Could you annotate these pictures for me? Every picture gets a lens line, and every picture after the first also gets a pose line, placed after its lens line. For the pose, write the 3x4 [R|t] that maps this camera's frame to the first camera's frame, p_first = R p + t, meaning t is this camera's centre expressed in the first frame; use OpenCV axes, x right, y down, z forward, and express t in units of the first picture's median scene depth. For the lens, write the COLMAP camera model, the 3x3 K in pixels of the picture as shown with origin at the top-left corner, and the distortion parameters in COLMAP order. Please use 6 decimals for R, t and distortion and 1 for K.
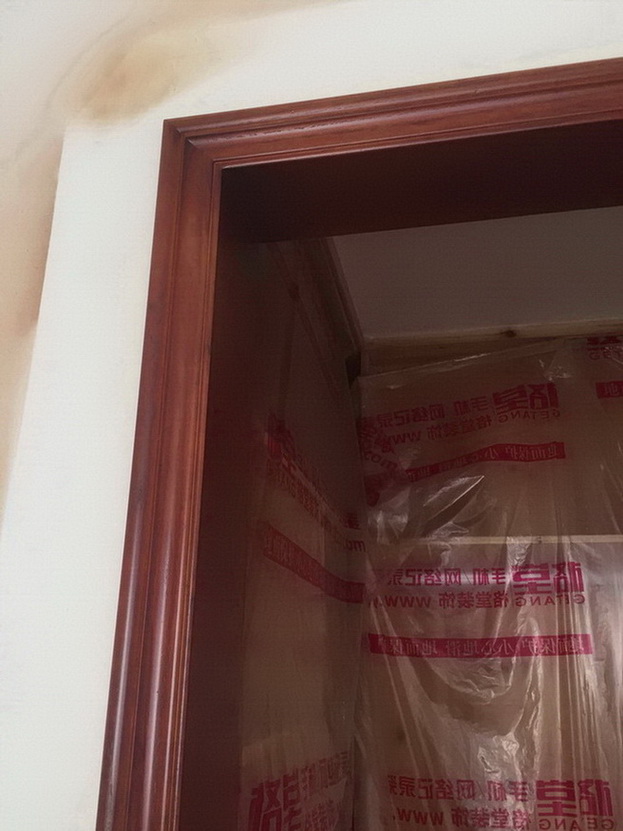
lens RADIAL K [[713.4, 0, 313.6], [0, 713.4, 411.0], [0, 0, 1]] dist [0.033015, -0.060148]
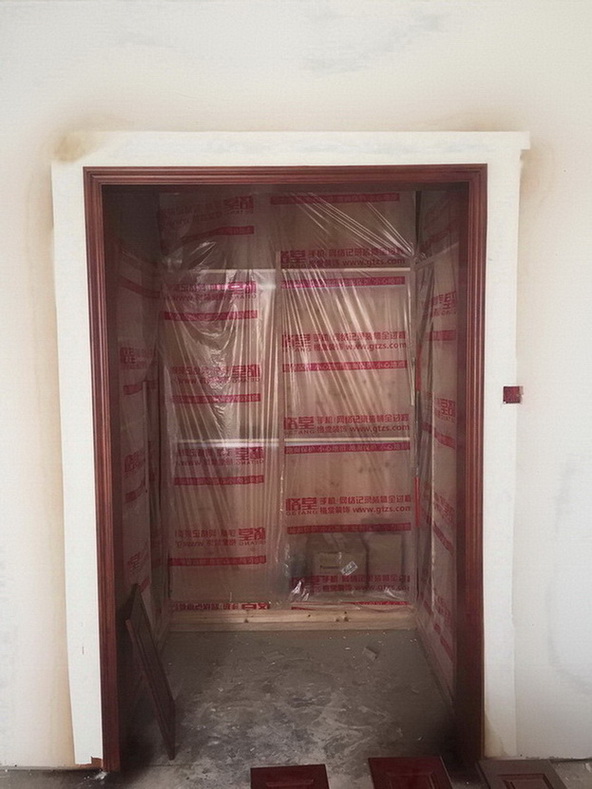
lens RADIAL K [[677.4, 0, 300.6], [0, 677.4, 392.0], [0, 0, 1]] dist [0.033015, -0.060148]
pose [[0.977850, -0.042014, 0.205046, 0.045261], [-0.041647, 0.921001, 0.387327, -0.313394], [-0.205121, -0.387287, 0.898851, -1.146671]]
